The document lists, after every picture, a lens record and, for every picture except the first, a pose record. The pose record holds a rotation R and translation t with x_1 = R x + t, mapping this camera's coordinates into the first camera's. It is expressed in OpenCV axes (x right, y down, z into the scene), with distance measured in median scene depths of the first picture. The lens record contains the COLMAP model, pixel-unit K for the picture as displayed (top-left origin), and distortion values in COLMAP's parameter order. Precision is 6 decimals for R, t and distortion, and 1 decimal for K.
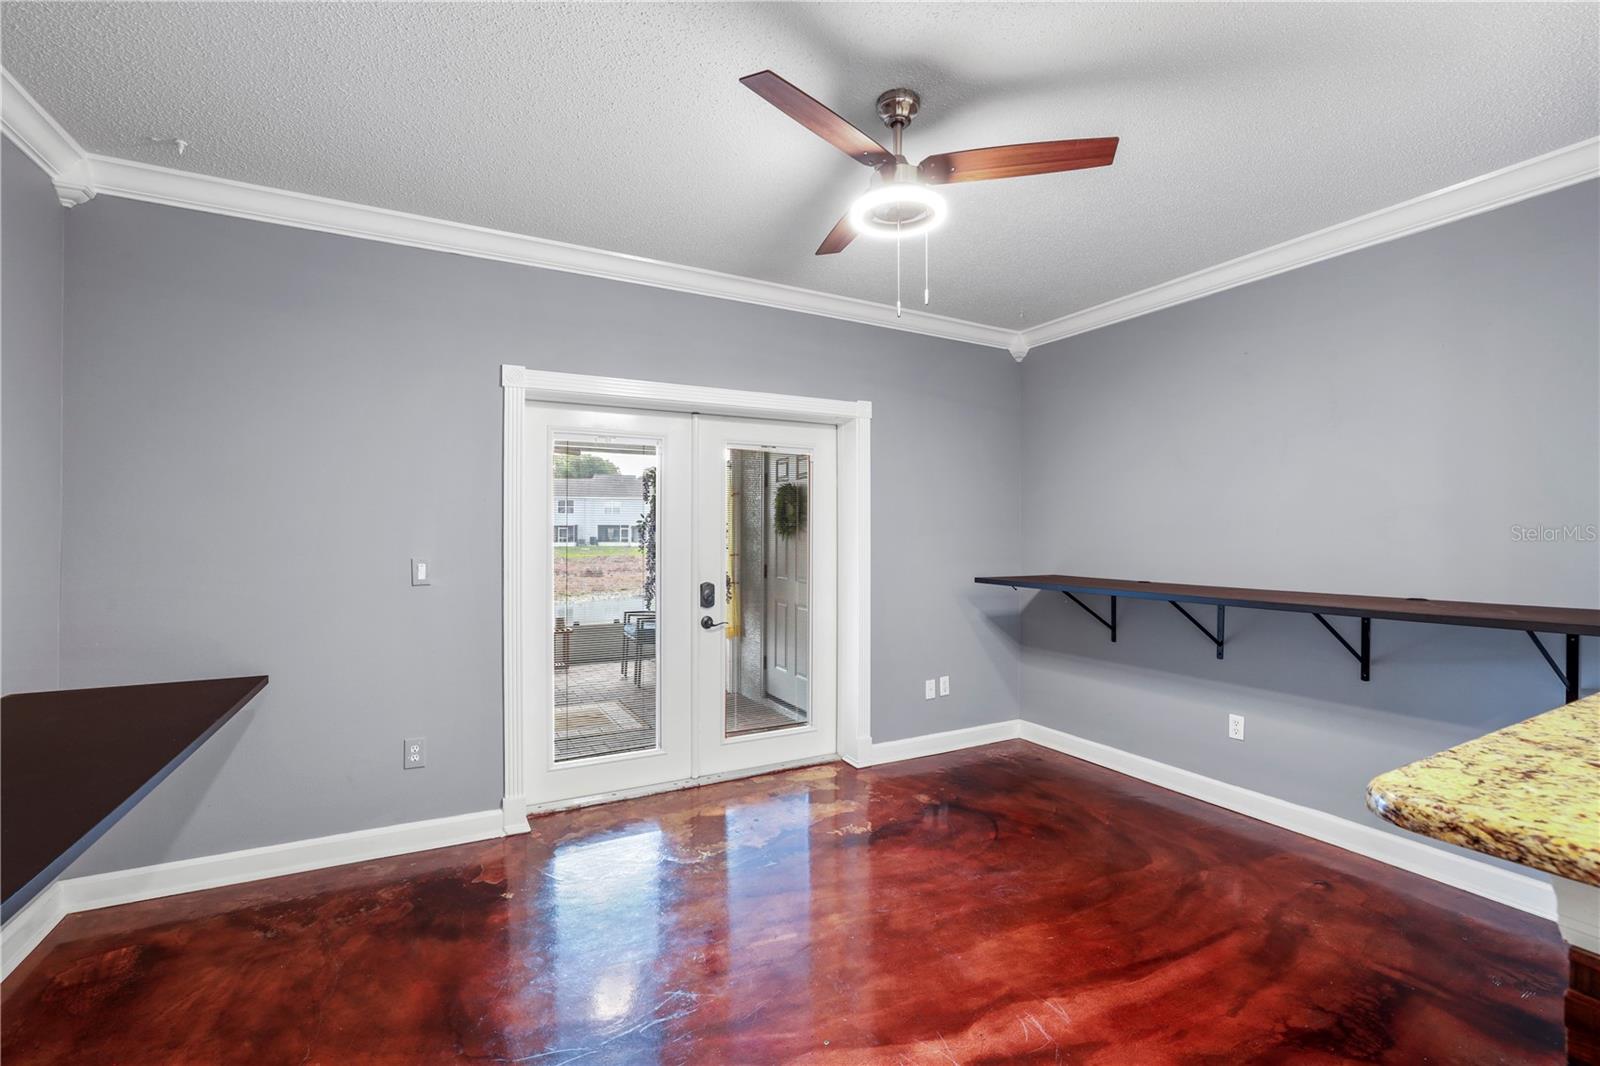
lens RADIAL K [[694.8, 0, 801.1], [0, 694.8, 531.6], [0, 0, 1]] dist [-0.043192, 0.015649]
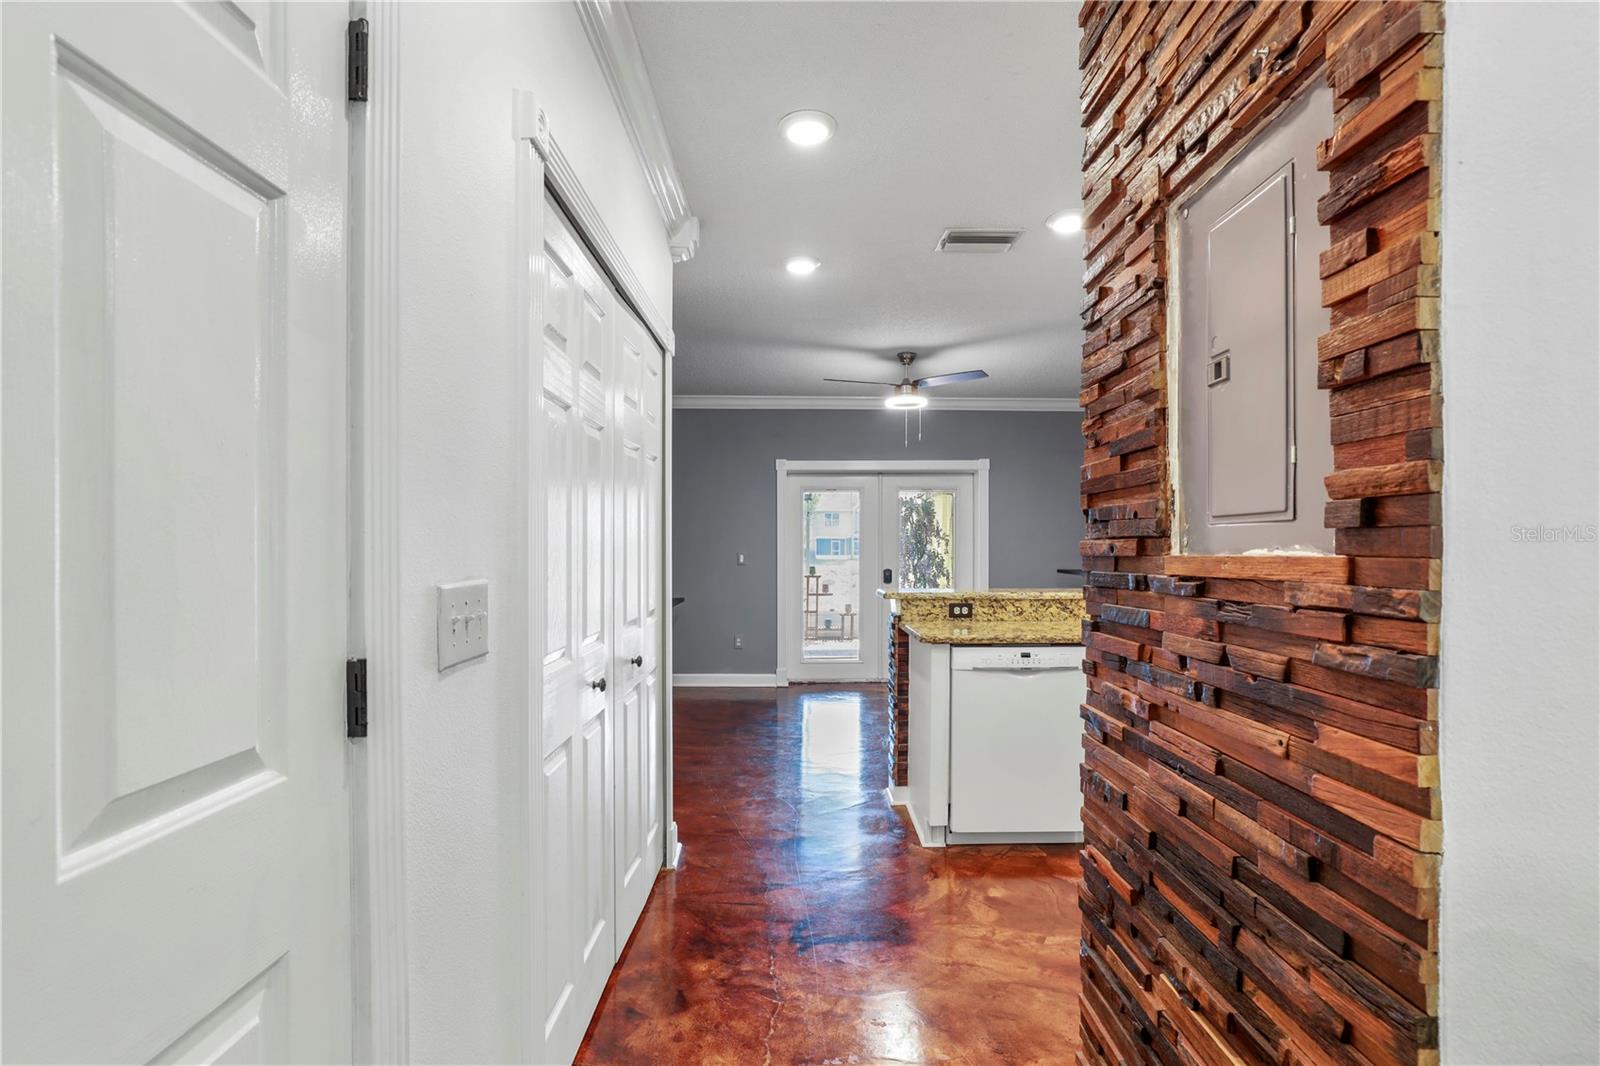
lens RADIAL K [[767.5, 0, 804.2], [0, 767.5, 544.9], [0, 0, 1]] dist [-0.031739, 0.010189]
pose [[0.886855, -0.001988, -0.462044, 0.745028], [0.002731, 0.999996, 0.000938, 0.012729], [0.462041, -0.002094, 0.886856, -1.061948]]
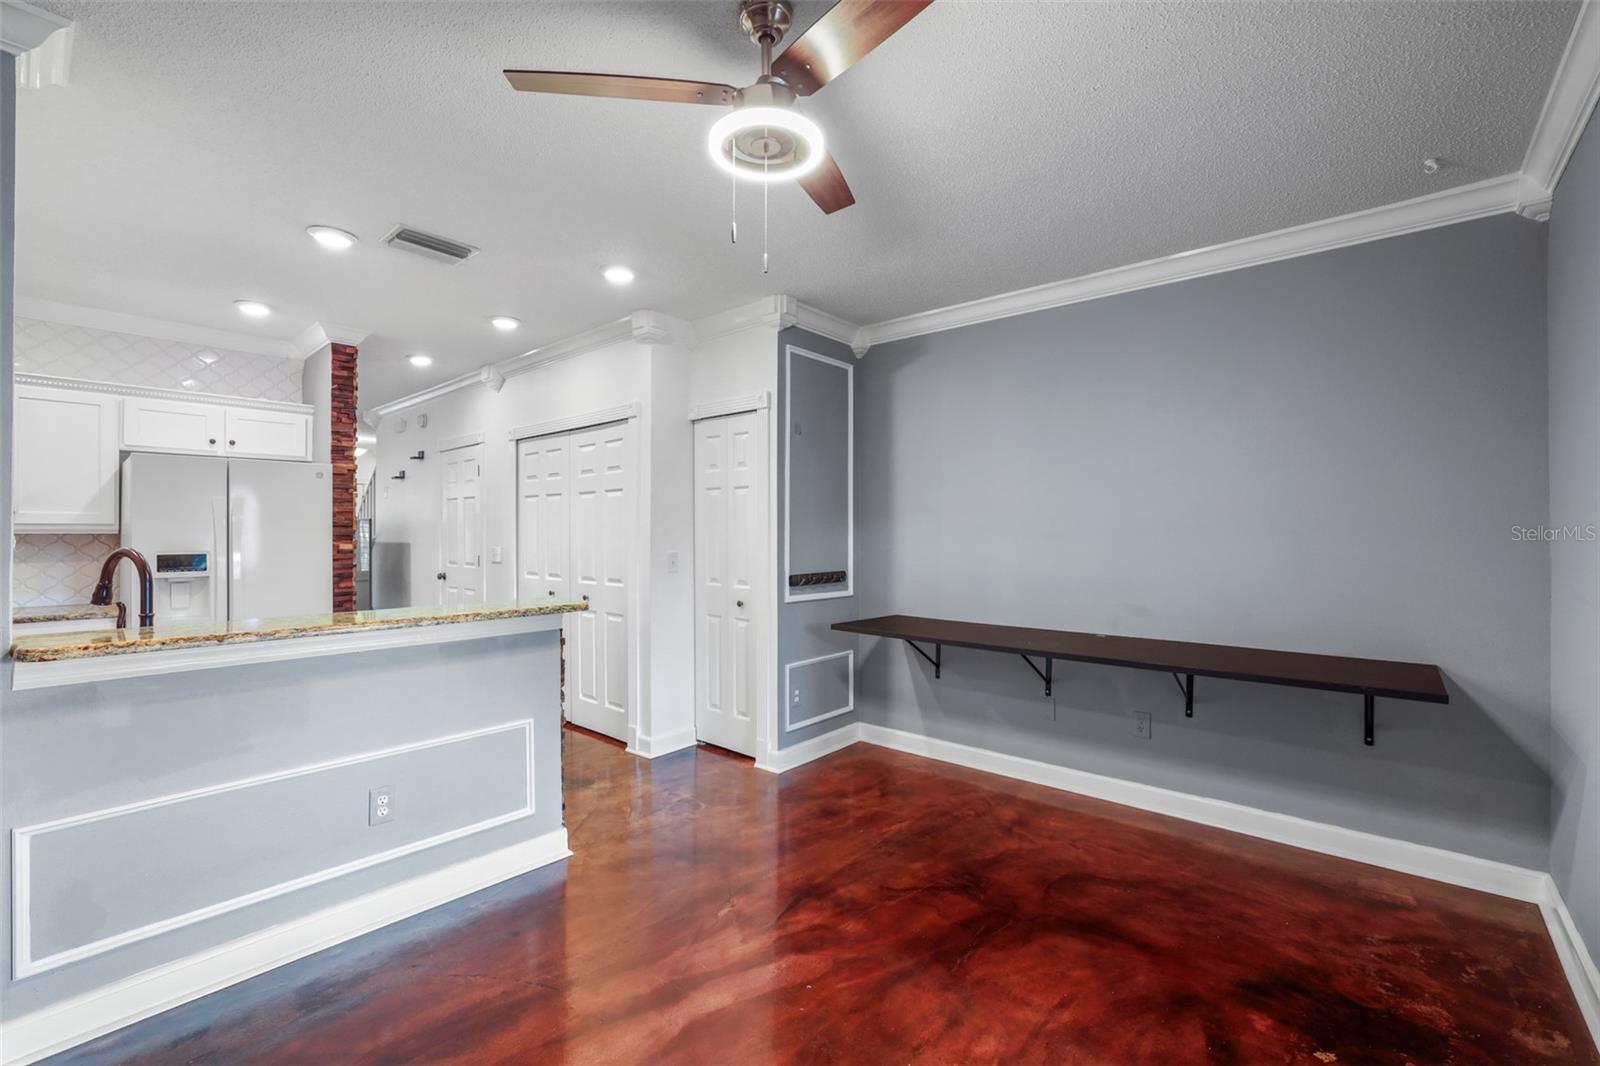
lens RADIAL K [[694.8, 0, 791.5], [0, 694.8, 530.4], [0, 0, 1]] dist [-0.043192, 0.015649]
pose [[-0.938437, -0.003986, -0.345428, 0.283856], [-0.001013, 0.999961, -0.008786, 0.002301], [0.345450, -0.007895, -0.938404, 1.278632]]
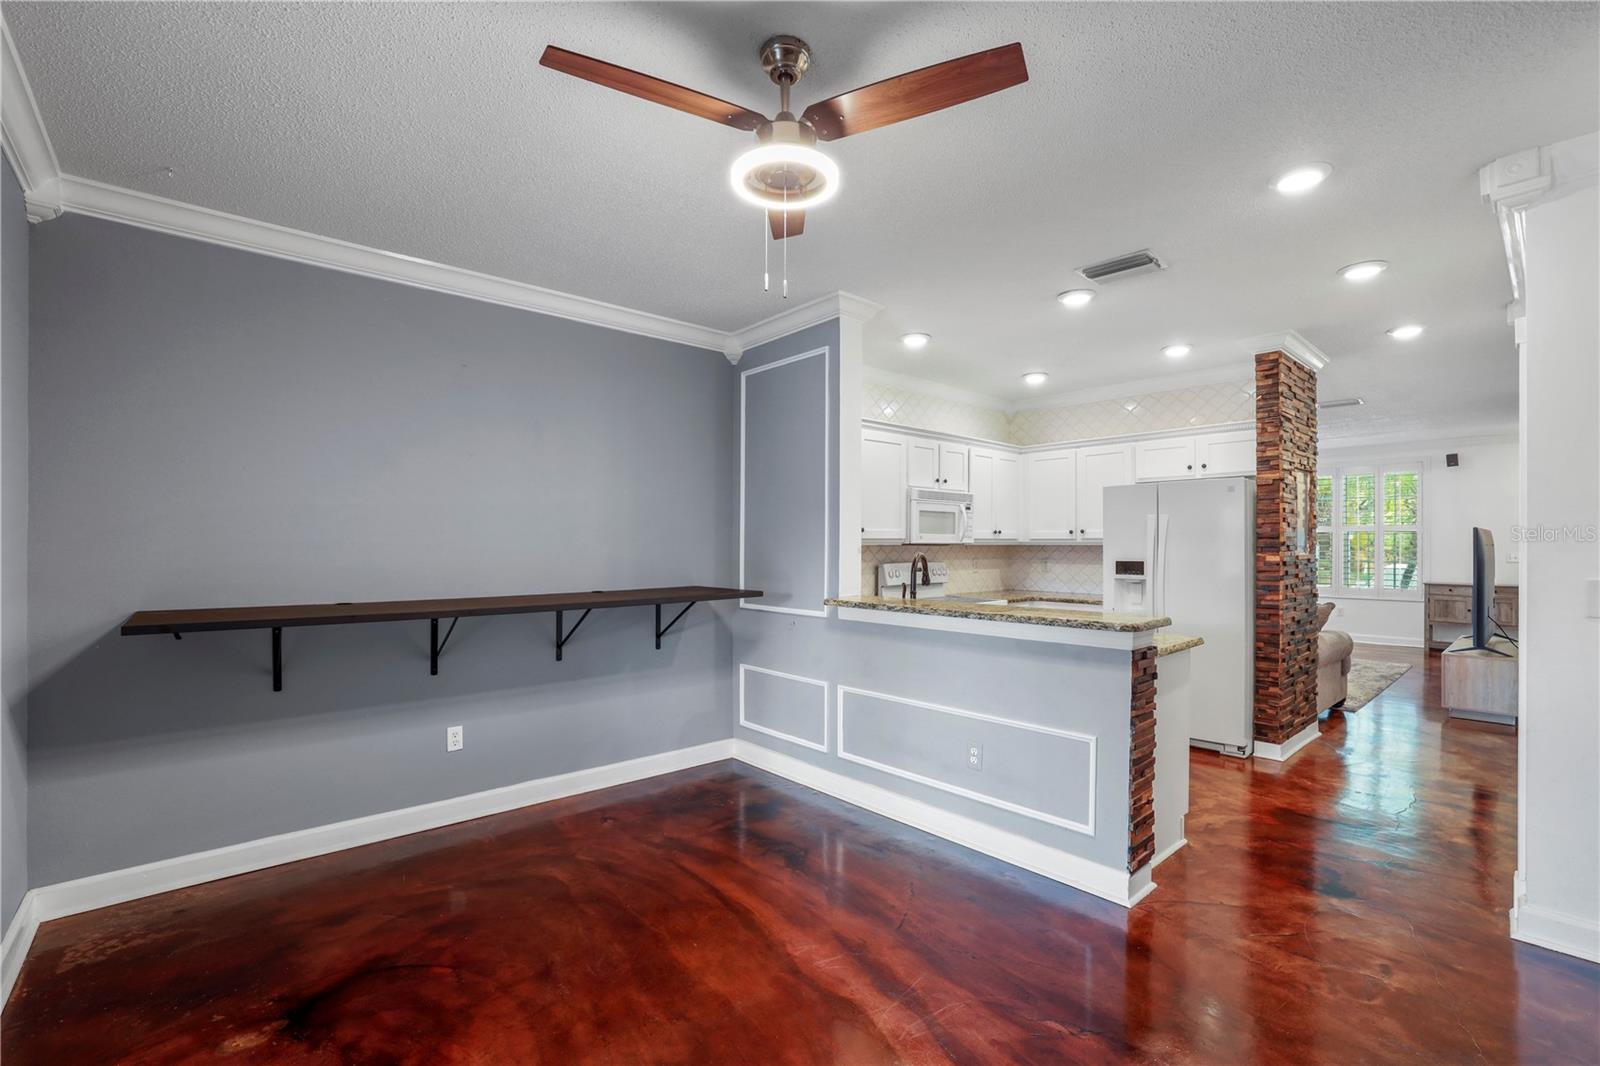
lens RADIAL K [[694.8, 0, 803.9], [0, 694.8, 543.4], [0, 0, 1]] dist [-0.043192, 0.015649]
pose [[-0.233192, 0.000455, 0.972431, -0.511758], [-0.006187, 0.999979, -0.001951, 0.002488], [-0.972411, -0.006471, -0.233184, 0.845675]]
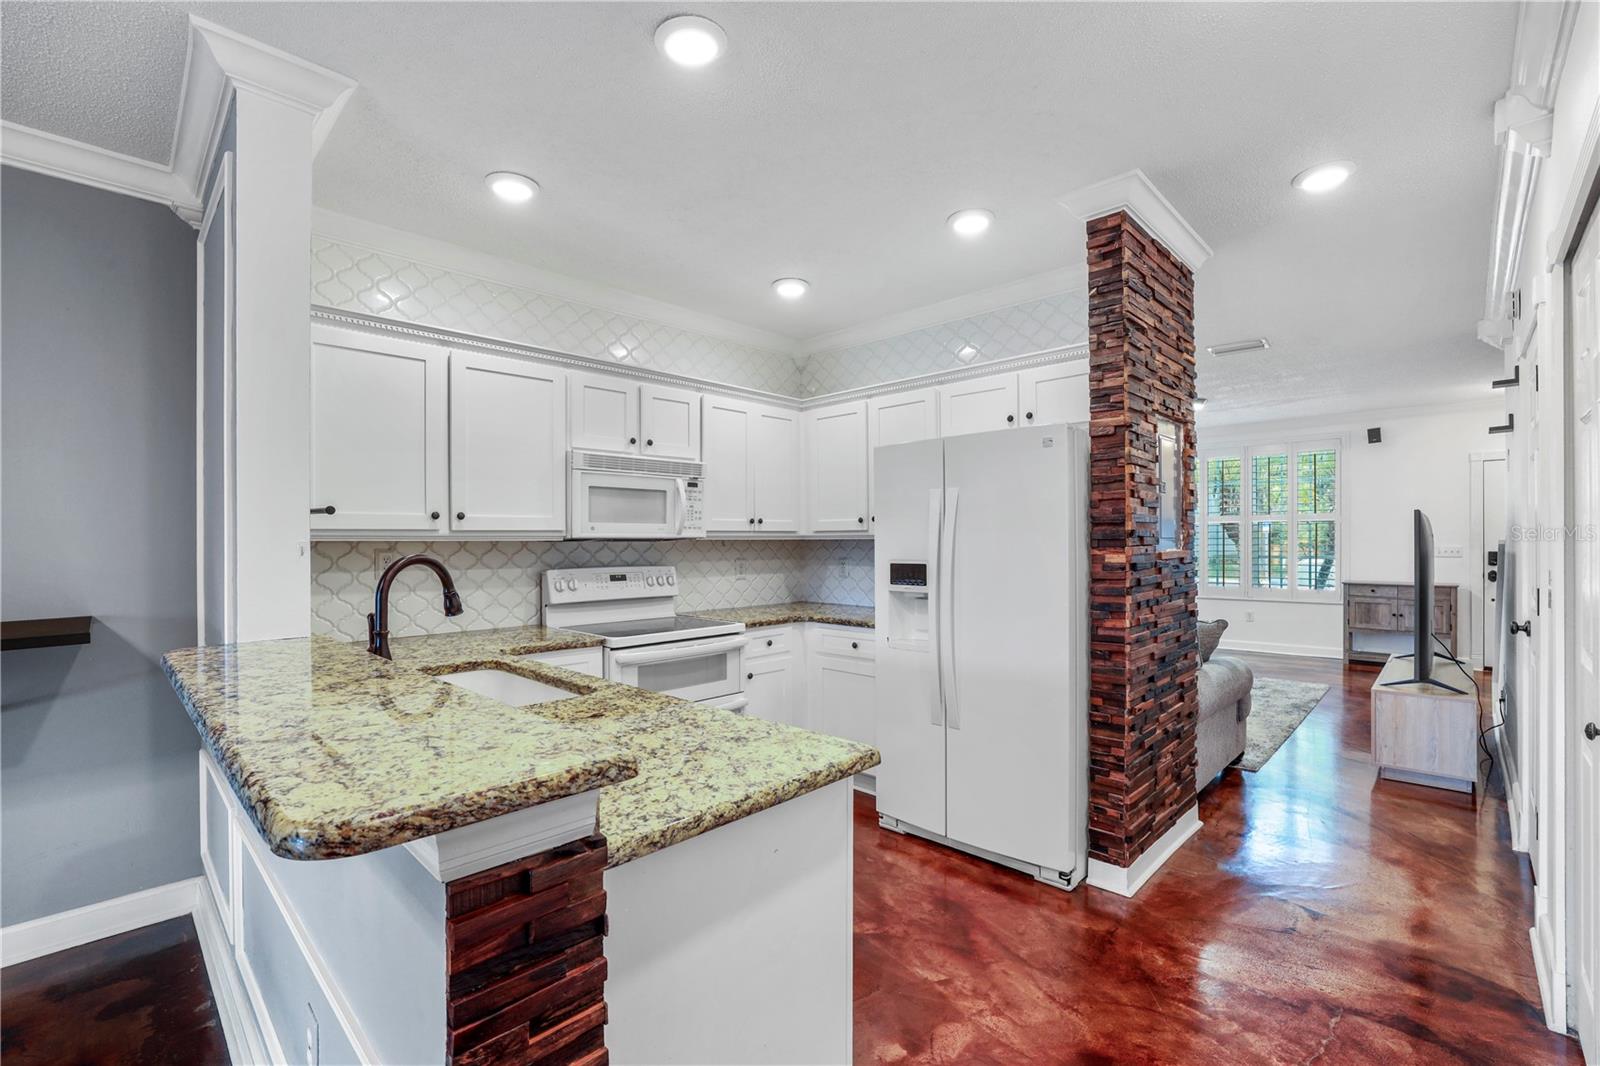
lens RADIAL K [[694.8, 0, 800.0], [0, 694.8, 545.0], [0, 0, 1]] dist [-0.043192, 0.015649]
pose [[-0.303528, -0.002949, 0.952818, -0.038551], [0.000919, 0.999994, 0.003388, 0.005094], [-0.952822, 0.001904, -0.303523, 0.175310]]
